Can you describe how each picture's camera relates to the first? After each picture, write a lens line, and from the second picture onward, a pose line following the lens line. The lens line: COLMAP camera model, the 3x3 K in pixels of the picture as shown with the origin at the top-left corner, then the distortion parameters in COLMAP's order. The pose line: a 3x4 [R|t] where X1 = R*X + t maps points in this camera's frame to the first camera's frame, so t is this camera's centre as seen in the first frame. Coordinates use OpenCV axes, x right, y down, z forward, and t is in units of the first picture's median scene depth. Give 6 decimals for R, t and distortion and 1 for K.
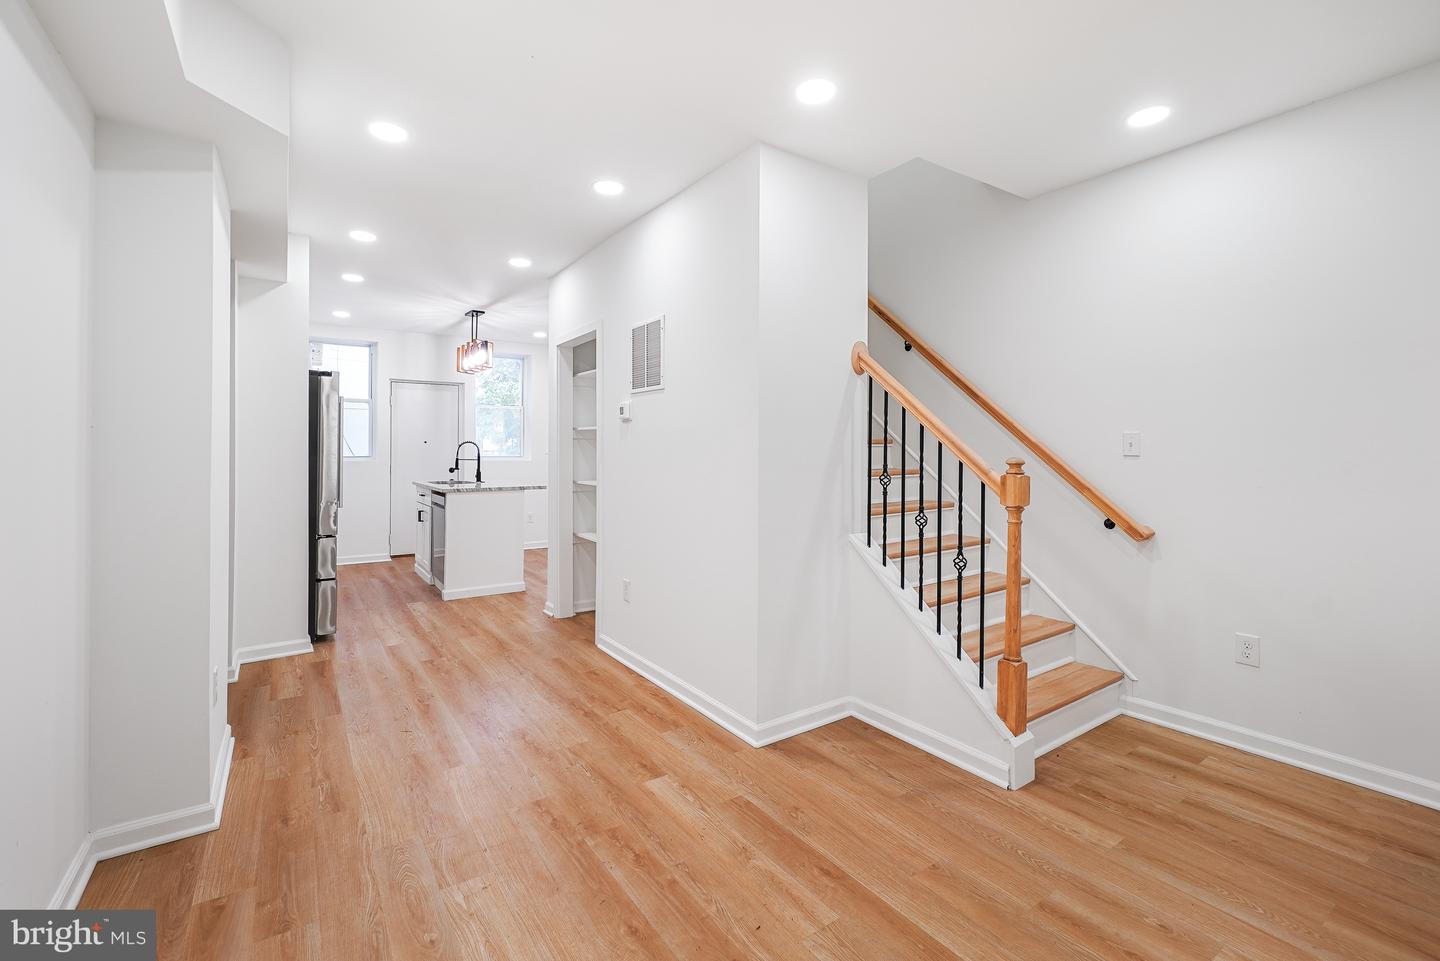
lens RADIAL K [[622.8, 0, 706.6], [0, 622.8, 447.2], [0, 0, 1]] dist [-0.006090, 0.001477]
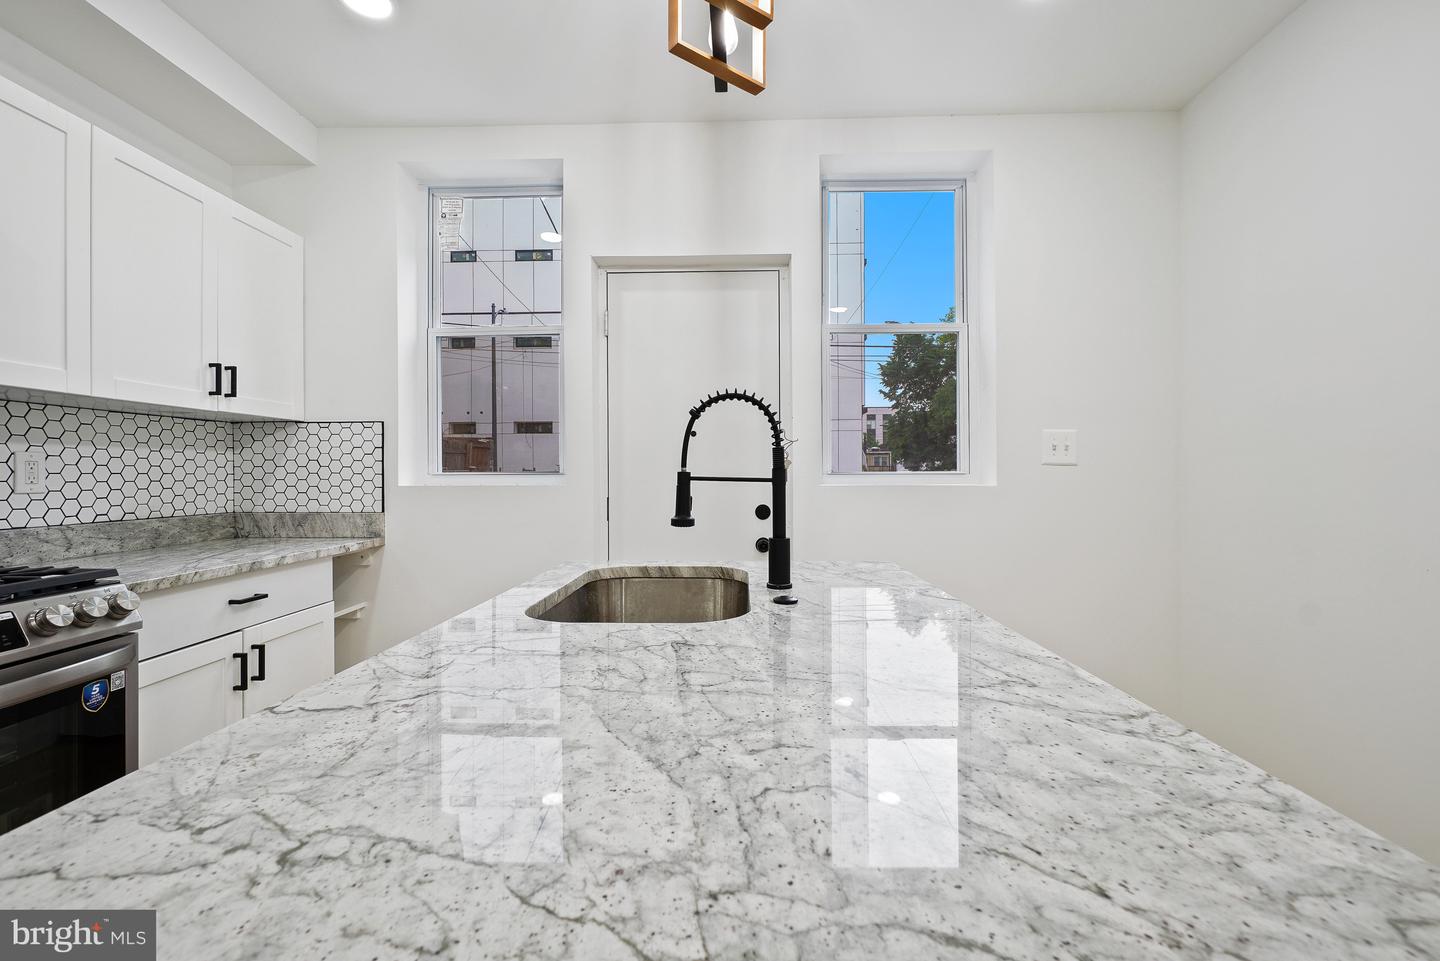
lens RADIAL K [[622.8, 0, 715.2], [0, 622.8, 472.6], [0, 0, 1]] dist [-0.006090, 0.001477]
pose [[0.808541, -0.008241, -0.588383, -0.323607], [0.007601, 0.999965, -0.003560, 0.022478], [0.588391, -0.001594, 0.808575, 1.012551]]
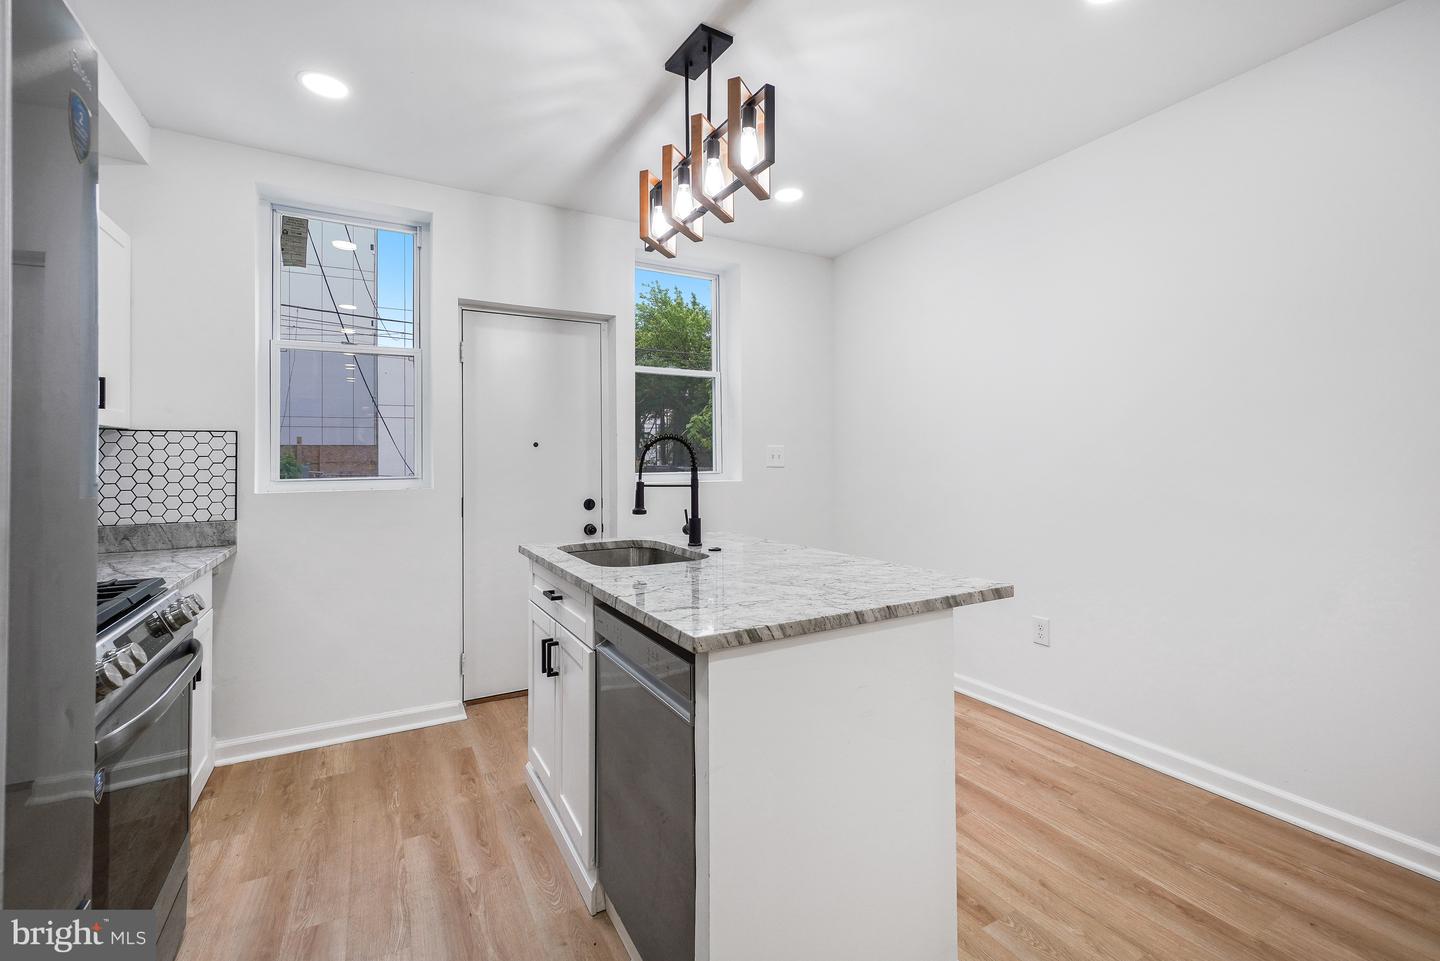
lens RADIAL K [[622.8, 0, 723.4], [0, 622.8, 451.2], [0, 0, 1]] dist [-0.006090, 0.001477]
pose [[0.996942, -0.014022, -0.076877, -0.394873], [0.013149, 0.999843, -0.011845, 0.005494], [0.077031, 0.010798, 0.996970, 0.782773]]
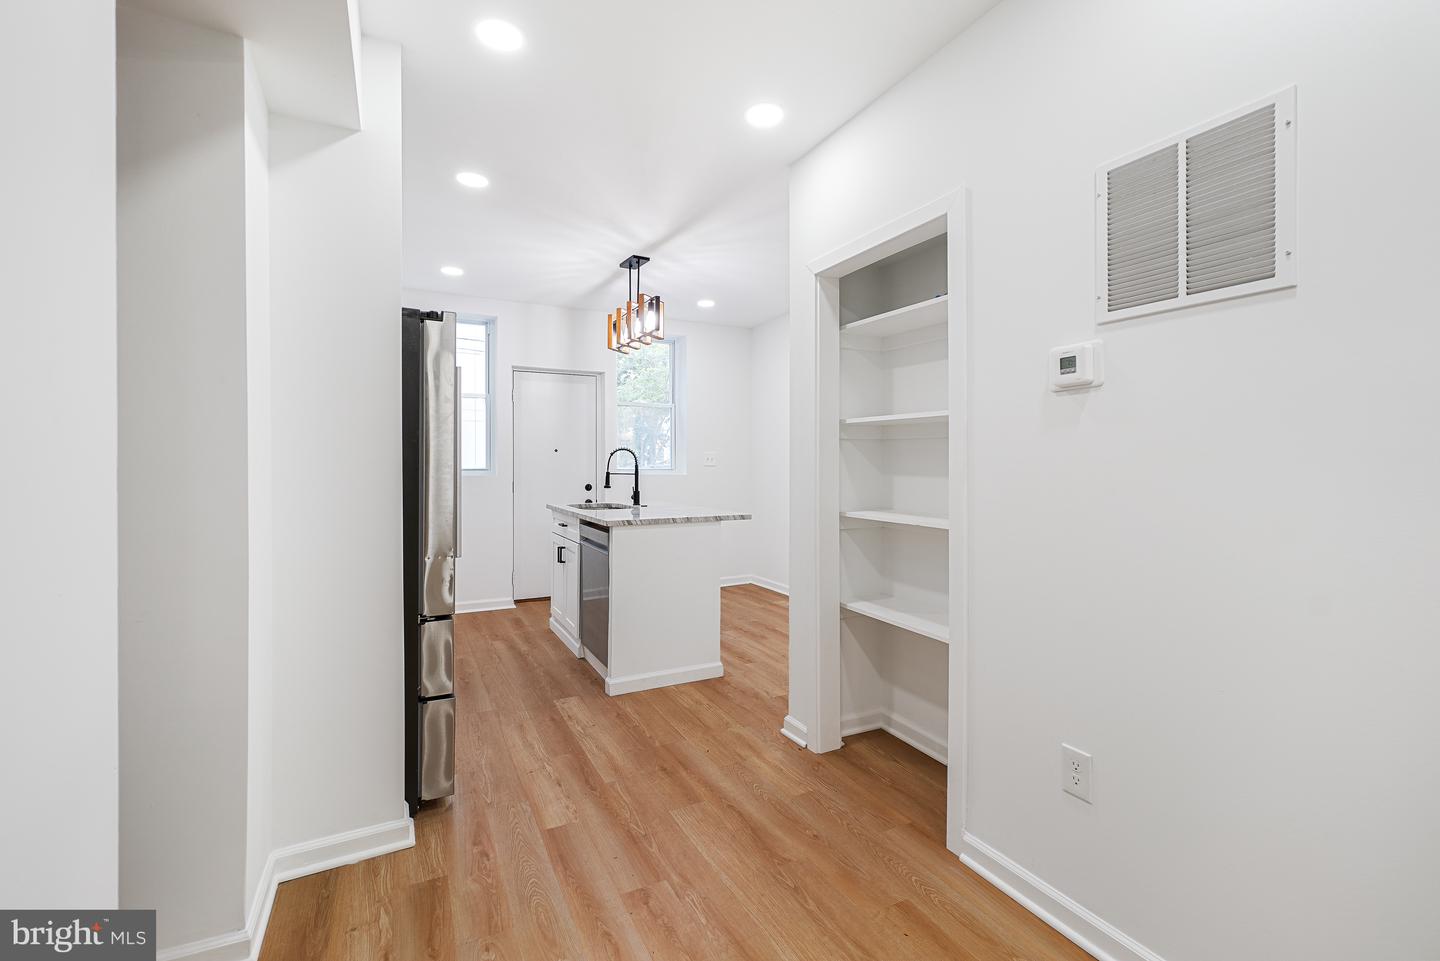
lens RADIAL K [[622.8, 0, 717.0], [0, 622.8, 465.8], [0, 0, 1]] dist [-0.006090, 0.001477]
pose [[0.992717, -0.001624, -0.120458, -0.234149], [0.002792, 0.999951, 0.009527, 0.005221], [0.120437, -0.009794, 0.992673, 0.380296]]
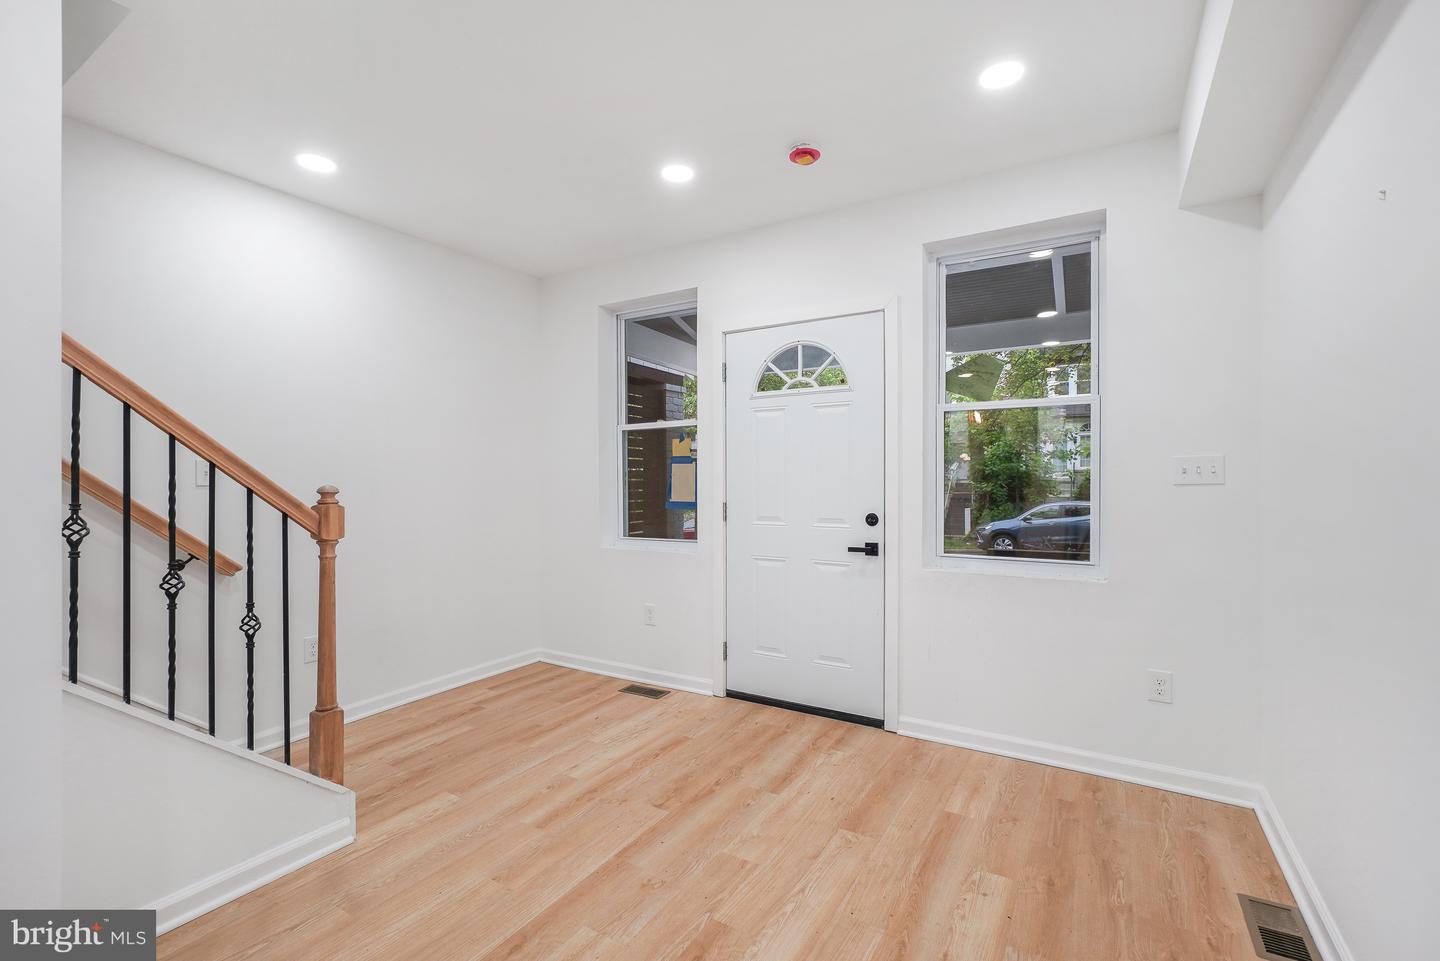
lens RADIAL K [[622.8, 0, 732.9], [0, 622.8, 480.6], [0, 0, 1]] dist [-0.006090, 0.001477]
pose [[-0.427445, -0.003646, 0.904034, -0.929044], [-0.002248, 0.999993, 0.002970, 0.005244], [-0.904039, -0.000763, -0.427450, 1.361393]]
